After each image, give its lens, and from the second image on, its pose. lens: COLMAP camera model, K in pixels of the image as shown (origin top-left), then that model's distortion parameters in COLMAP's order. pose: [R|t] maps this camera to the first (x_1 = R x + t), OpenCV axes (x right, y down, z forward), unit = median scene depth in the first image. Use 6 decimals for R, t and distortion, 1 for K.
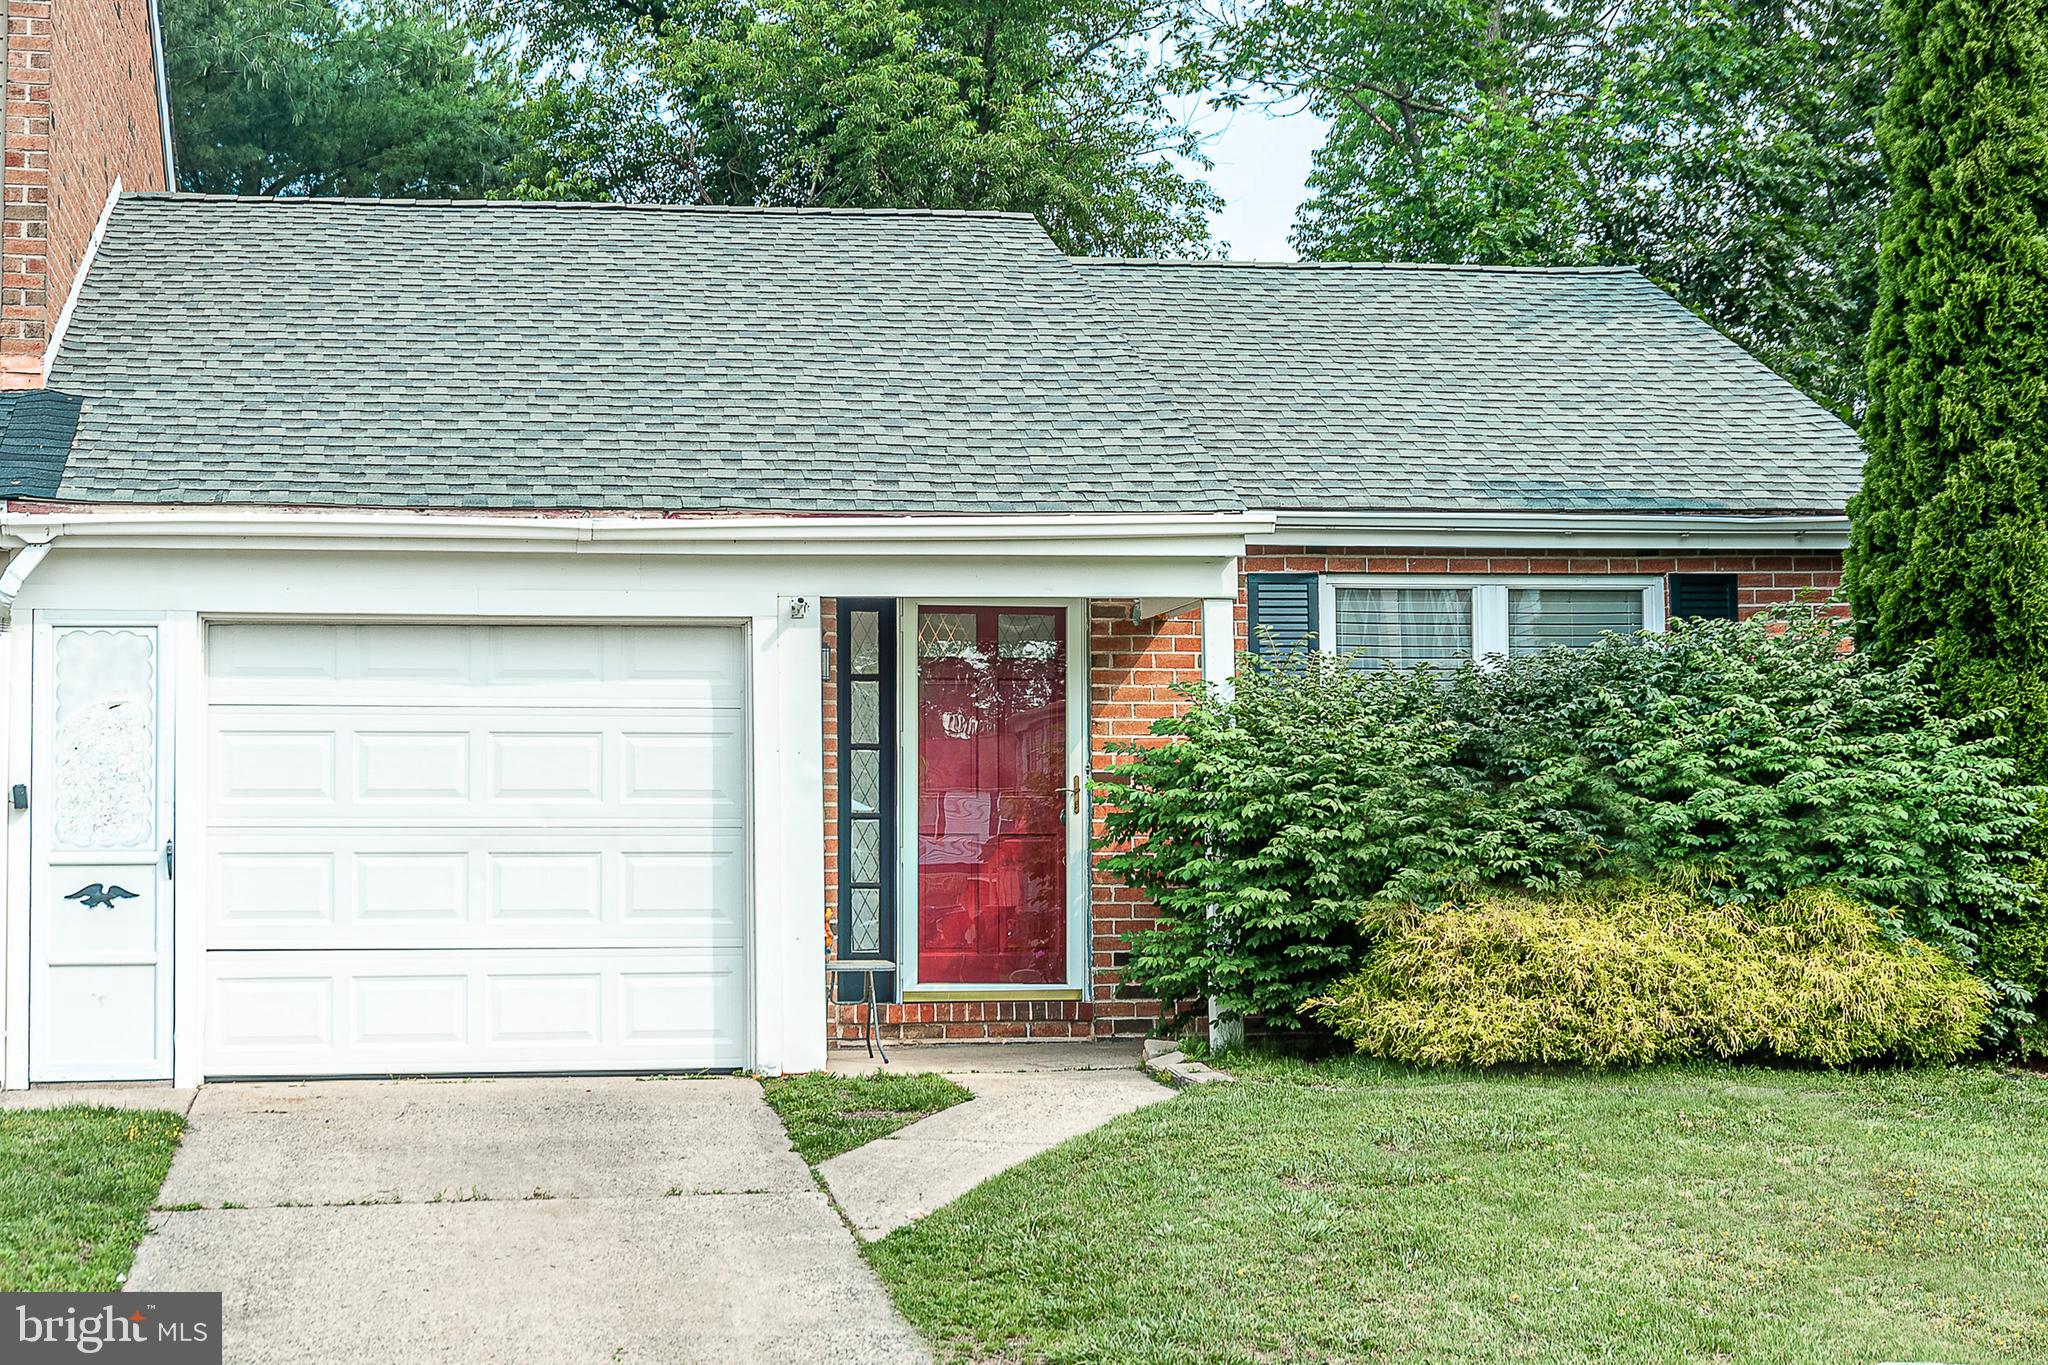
lens RADIAL K [[3217.5, 0, 1025.3], [0, 3217.5, 708.1], [0, 0, 1]] dist [-0.025660, 0.071981]
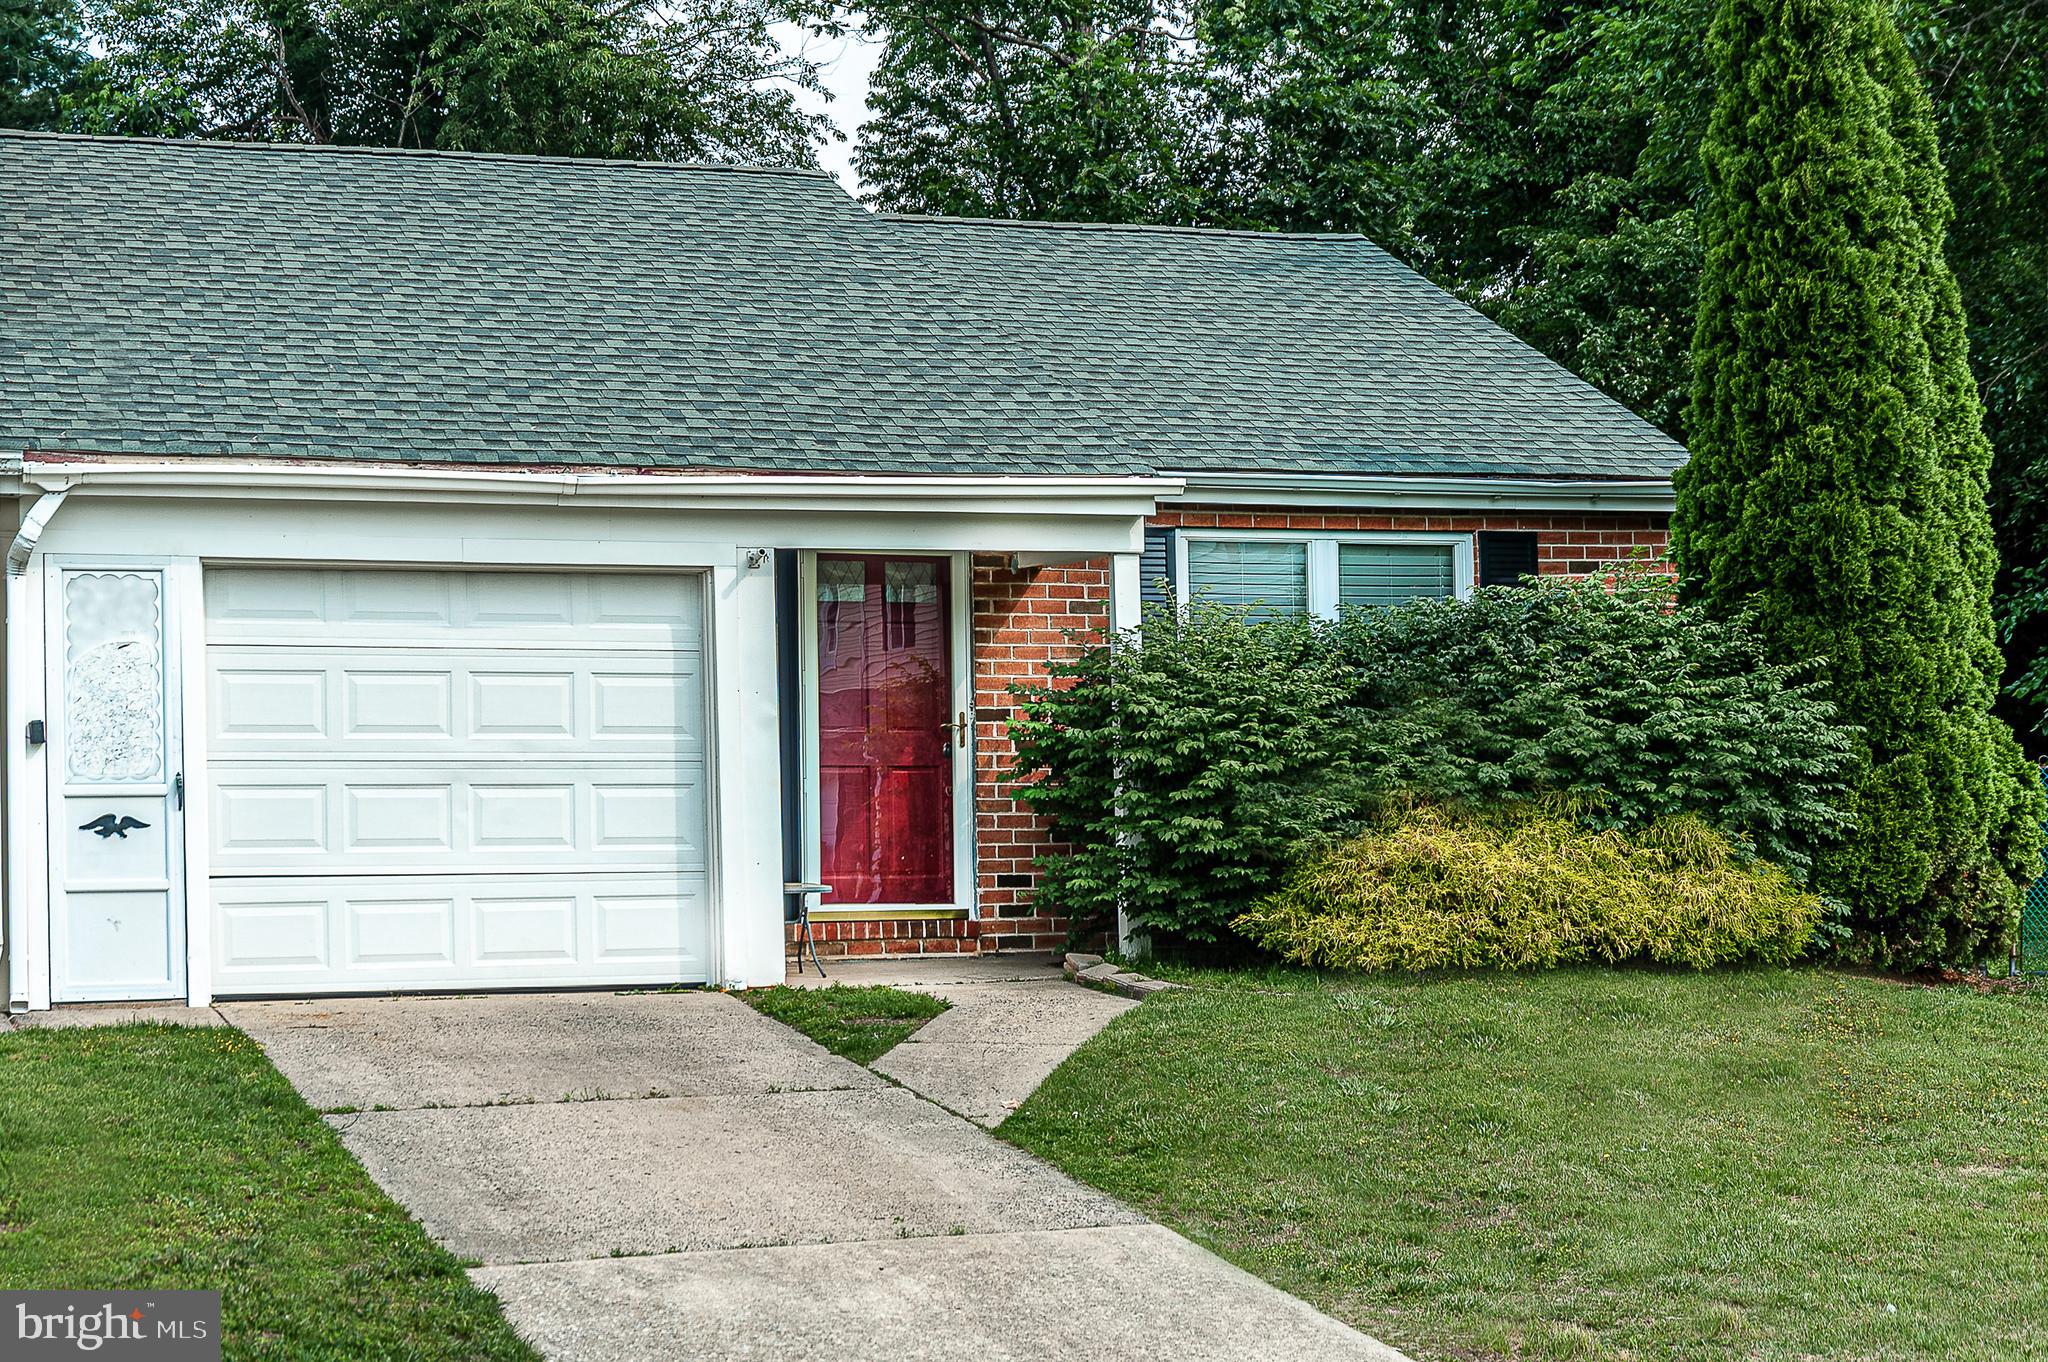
lens RADIAL K [[3316.6, 0, 1024.0], [0, 3316.6, 681.0], [0, 0, 1]] dist [-0.000334, -0.123393]
pose [[0.985802, 0.004562, 0.167848, -0.173088], [-0.007441, 0.999836, 0.016533, -0.009300], [-0.167745, -0.017547, 0.985674, -0.120350]]
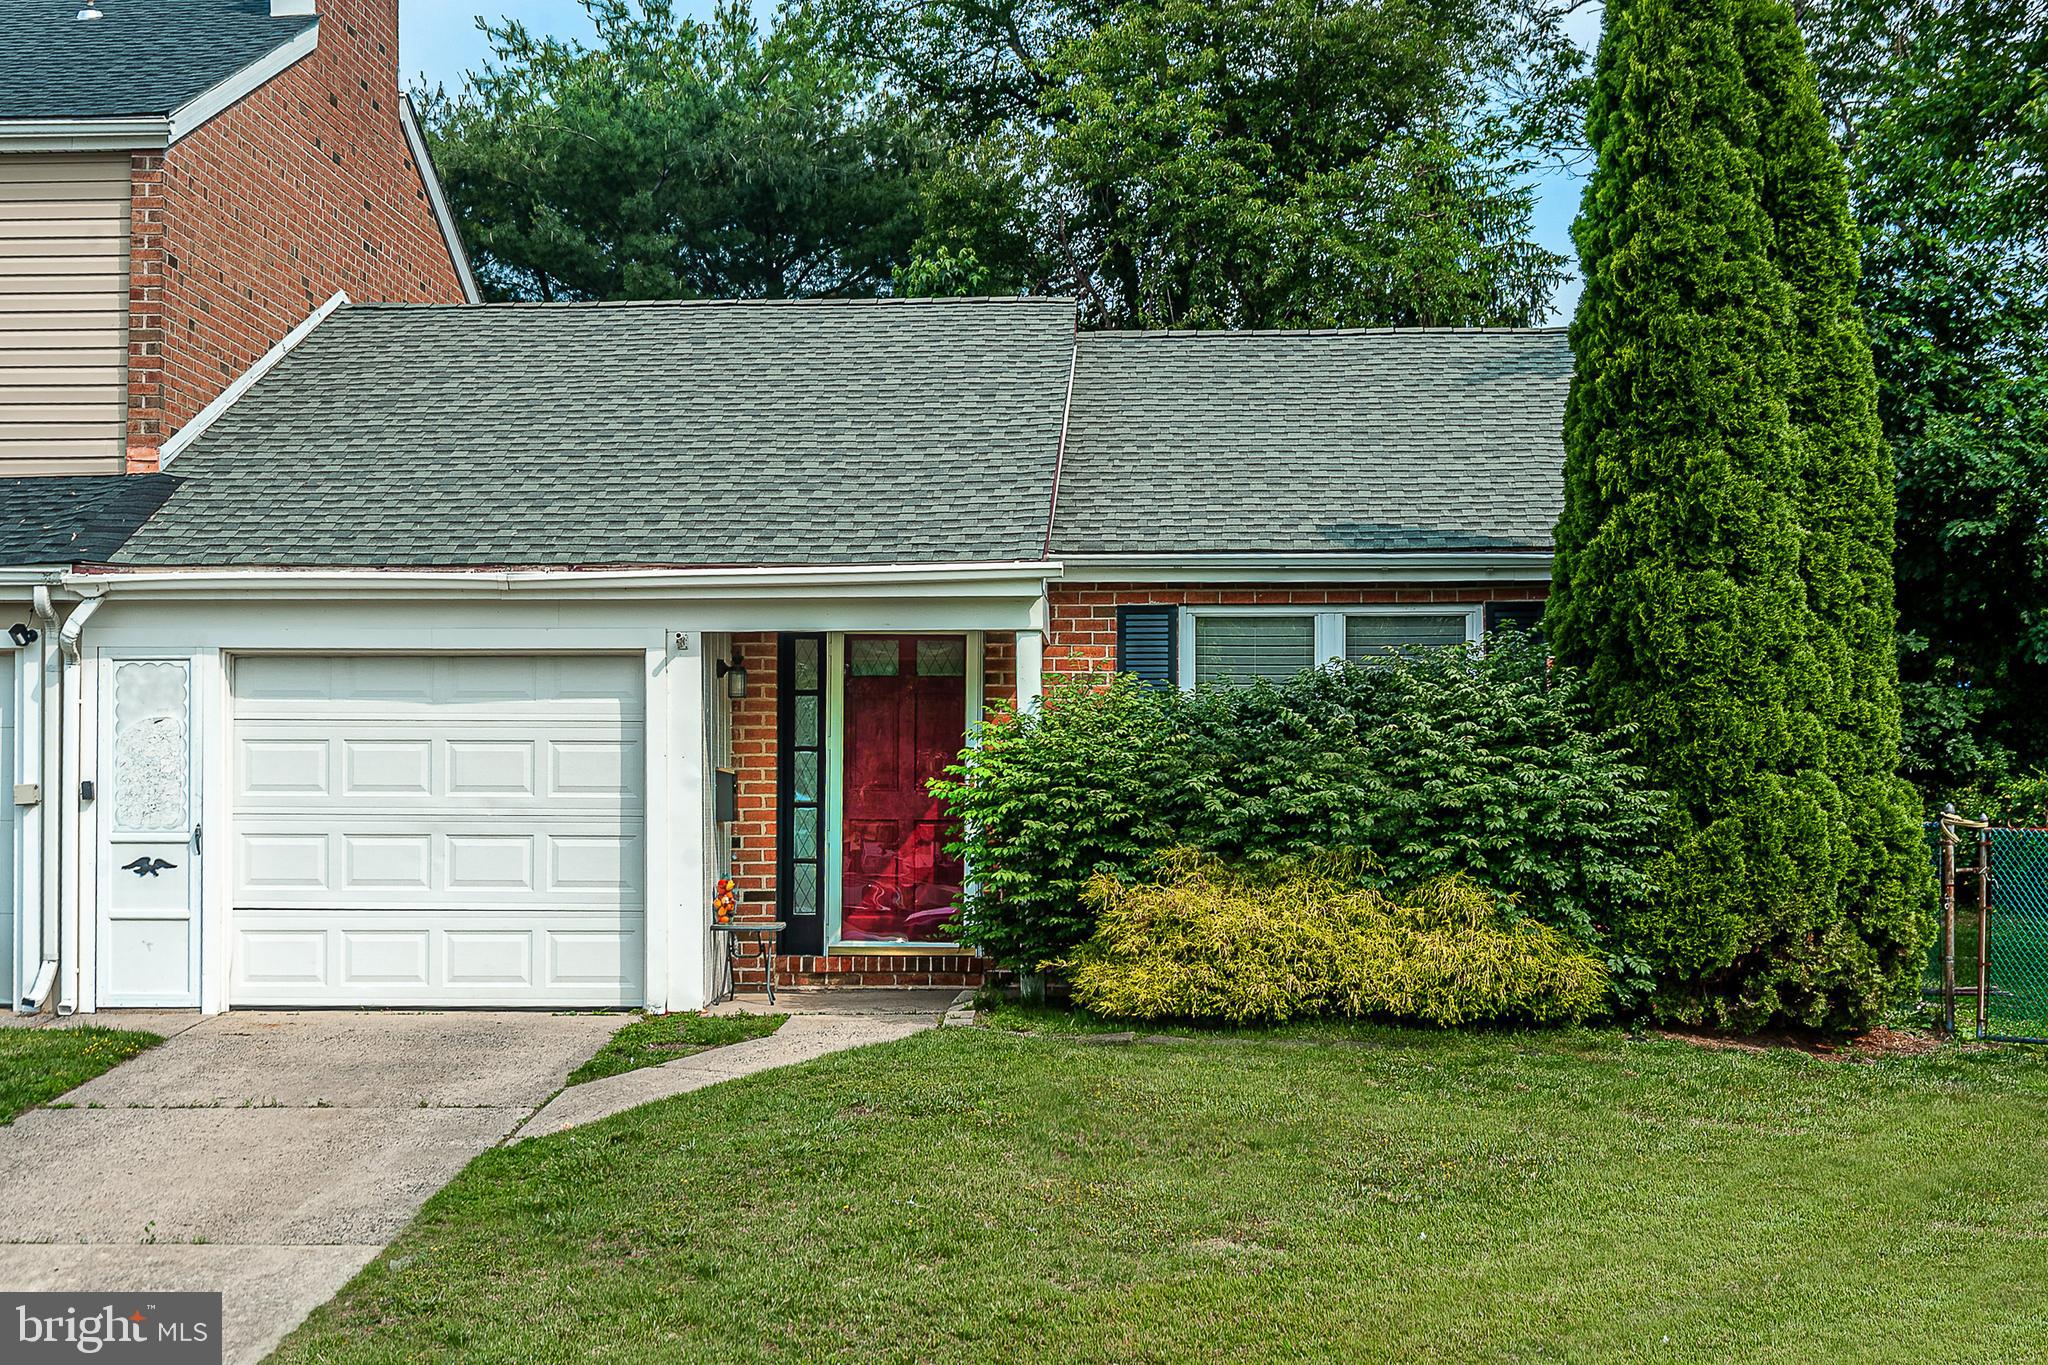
lens RADIAL K [[2751.3, 0, 1023.5], [0, 2751.3, 818.0], [0, 0, 1]] dist [-0.004902, -0.001238]
pose [[0.980760, 0.006959, -0.195092, 0.274843], [0.002450, 0.998847, 0.047943, -0.013834], [0.195201, -0.047498, 0.979612, -0.025147]]
